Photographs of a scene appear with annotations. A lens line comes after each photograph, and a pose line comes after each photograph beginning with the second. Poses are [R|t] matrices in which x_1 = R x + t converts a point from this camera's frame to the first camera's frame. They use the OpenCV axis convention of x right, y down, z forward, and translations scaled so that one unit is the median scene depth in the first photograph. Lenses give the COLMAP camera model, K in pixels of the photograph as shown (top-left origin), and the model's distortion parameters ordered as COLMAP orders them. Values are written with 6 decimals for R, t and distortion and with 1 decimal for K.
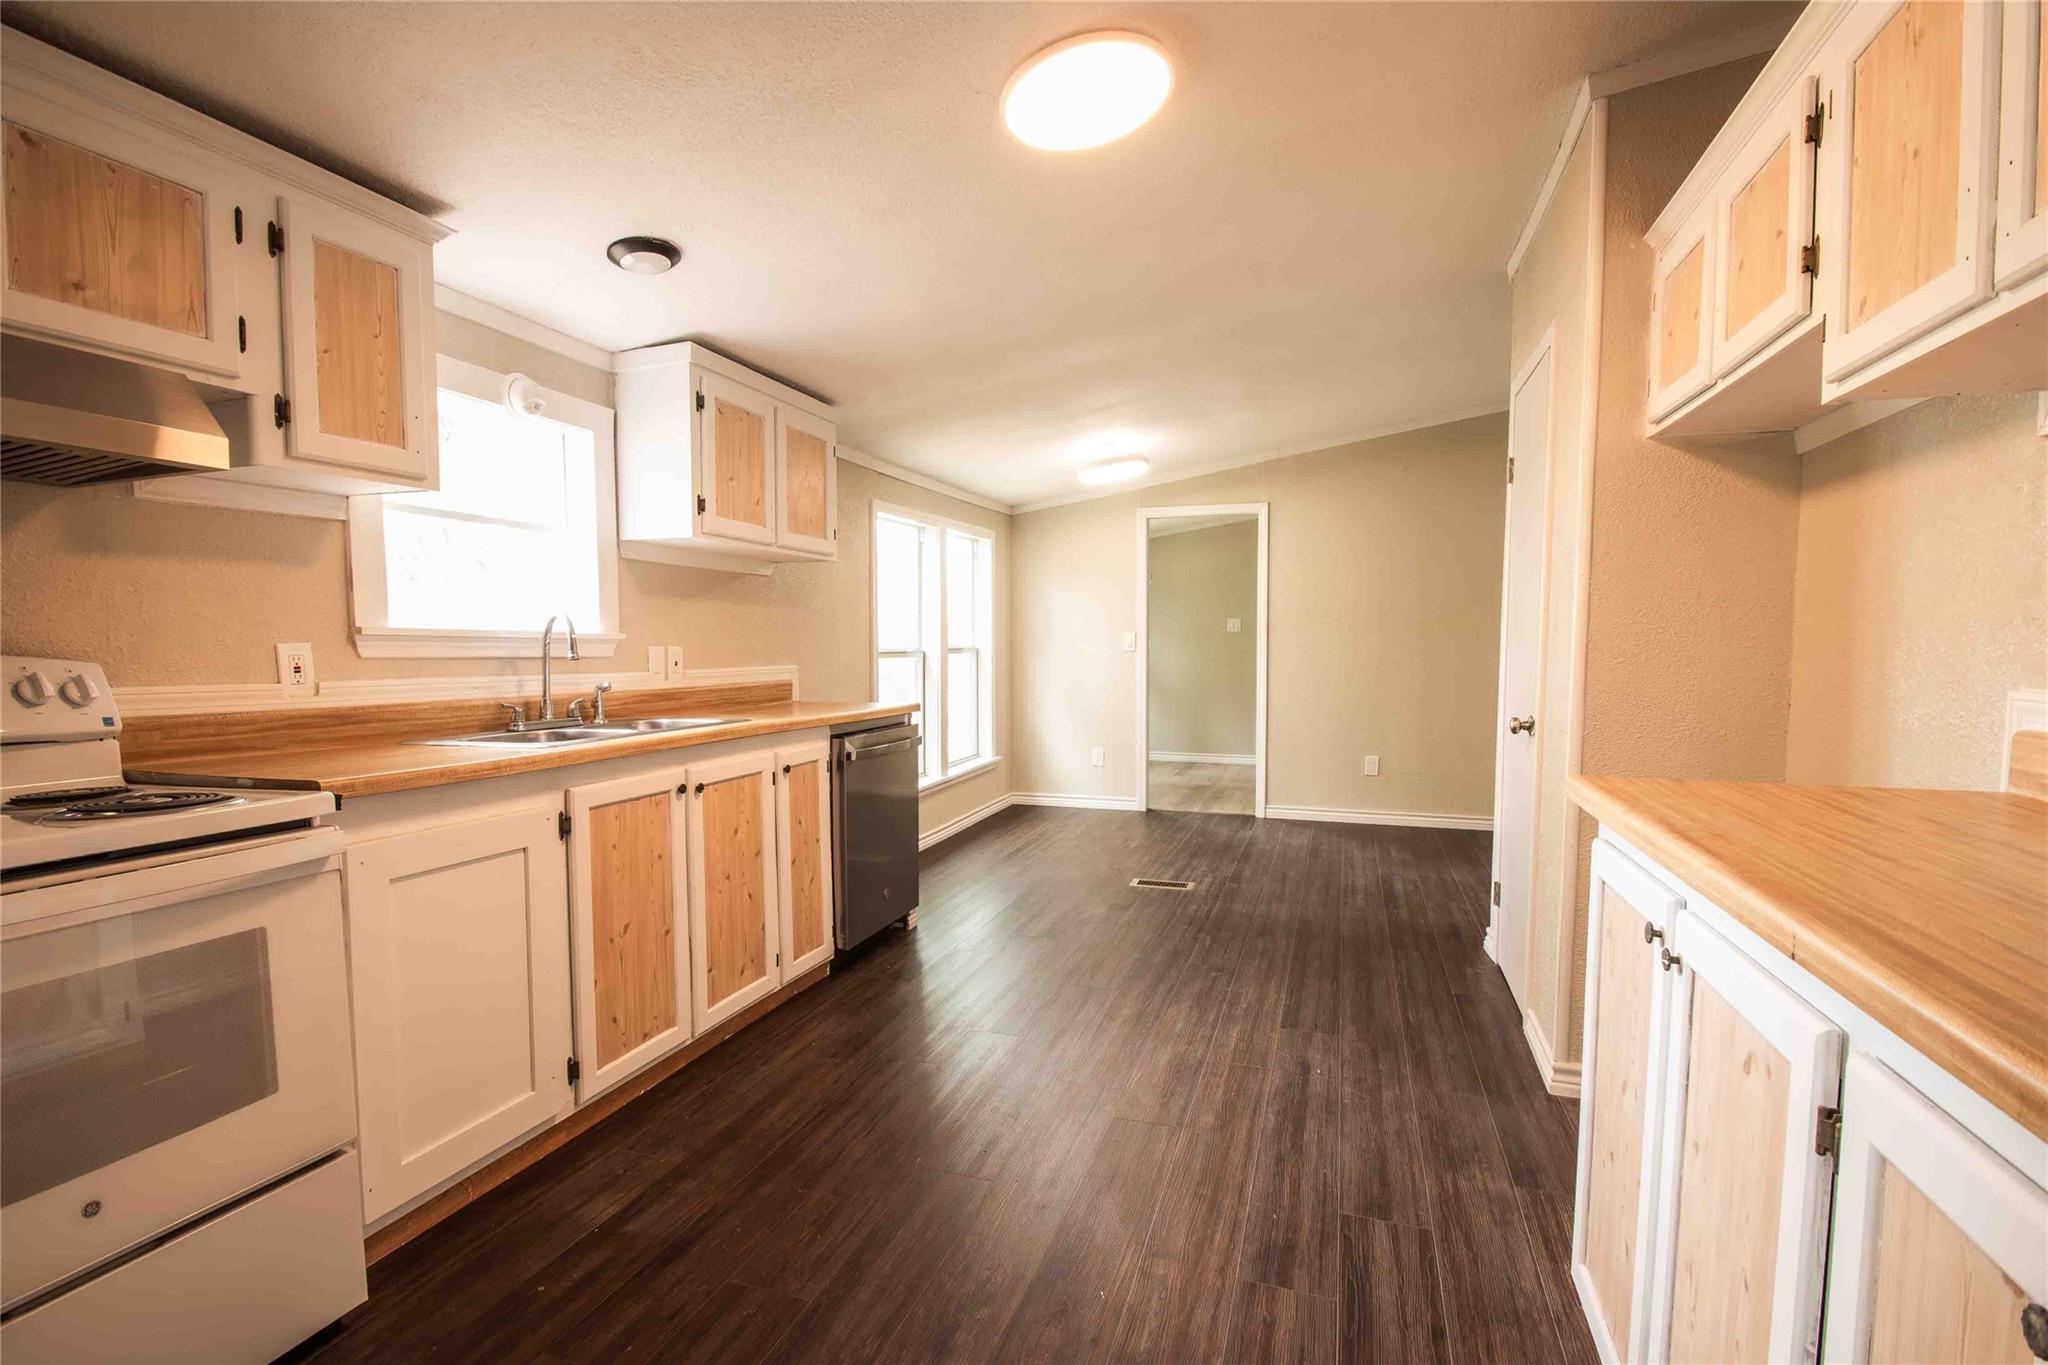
lens RADIAL K [[896.9, 0, 1024.0], [0, 896.9, 682.5], [0, 0, 1]] dist [0.019203, -0.020462]
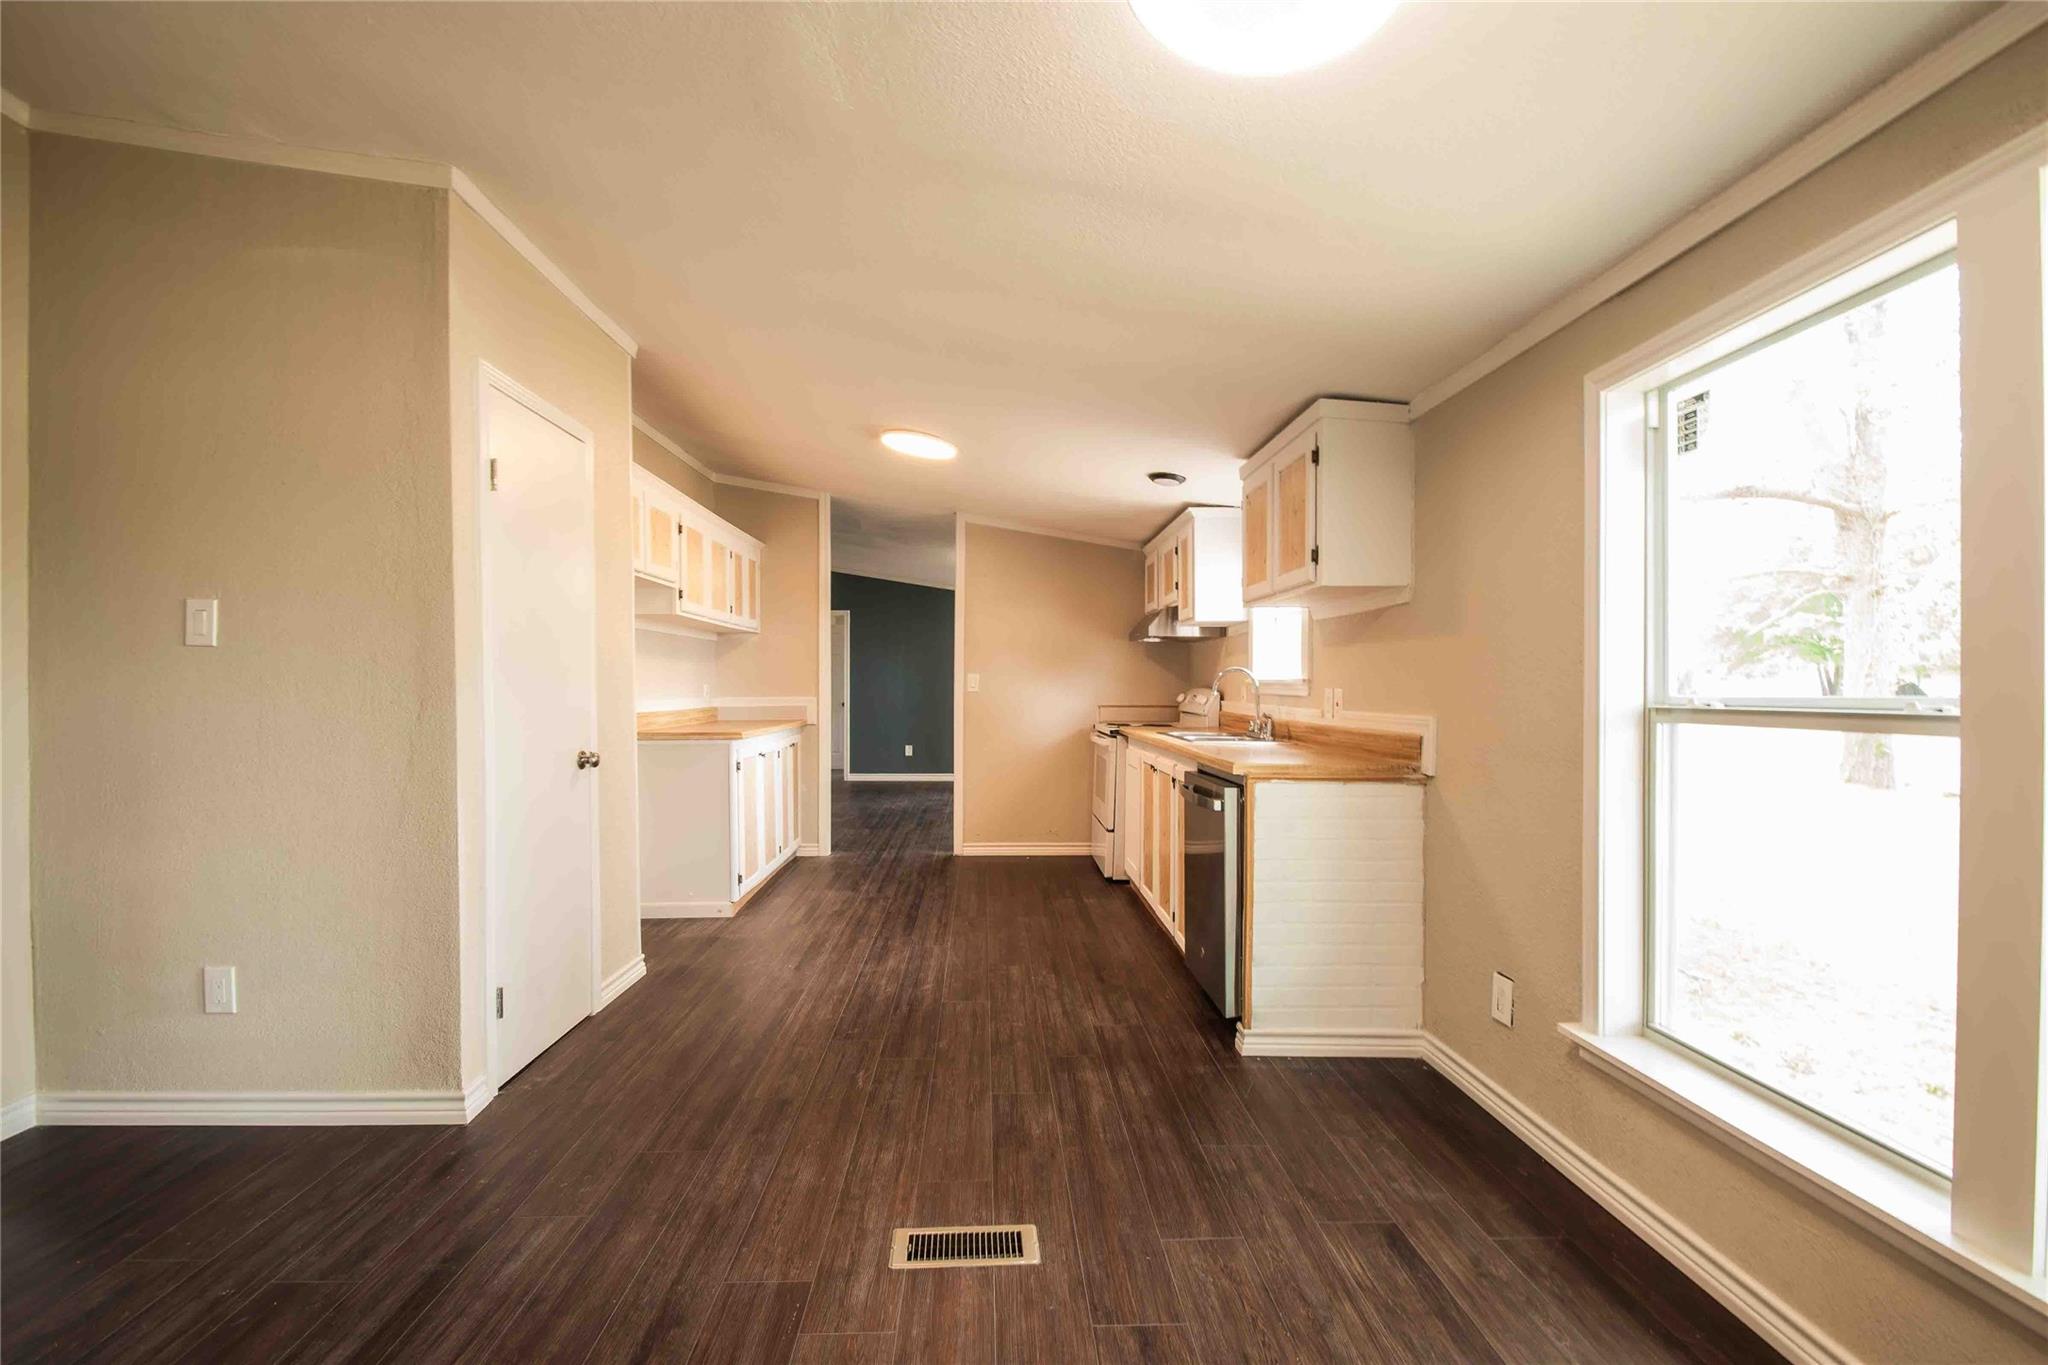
lens RADIAL K [[896.9, 0, 1024.0], [0, 896.9, 682.5], [0, 0, 1]] dist [0.019203, -0.020462]
pose [[-0.929460, 0.001452, -0.368919, 0.413503], [-0.012019, 0.999342, 0.034213, -0.087544], [0.368726, 0.036234, -0.928832, 2.021245]]
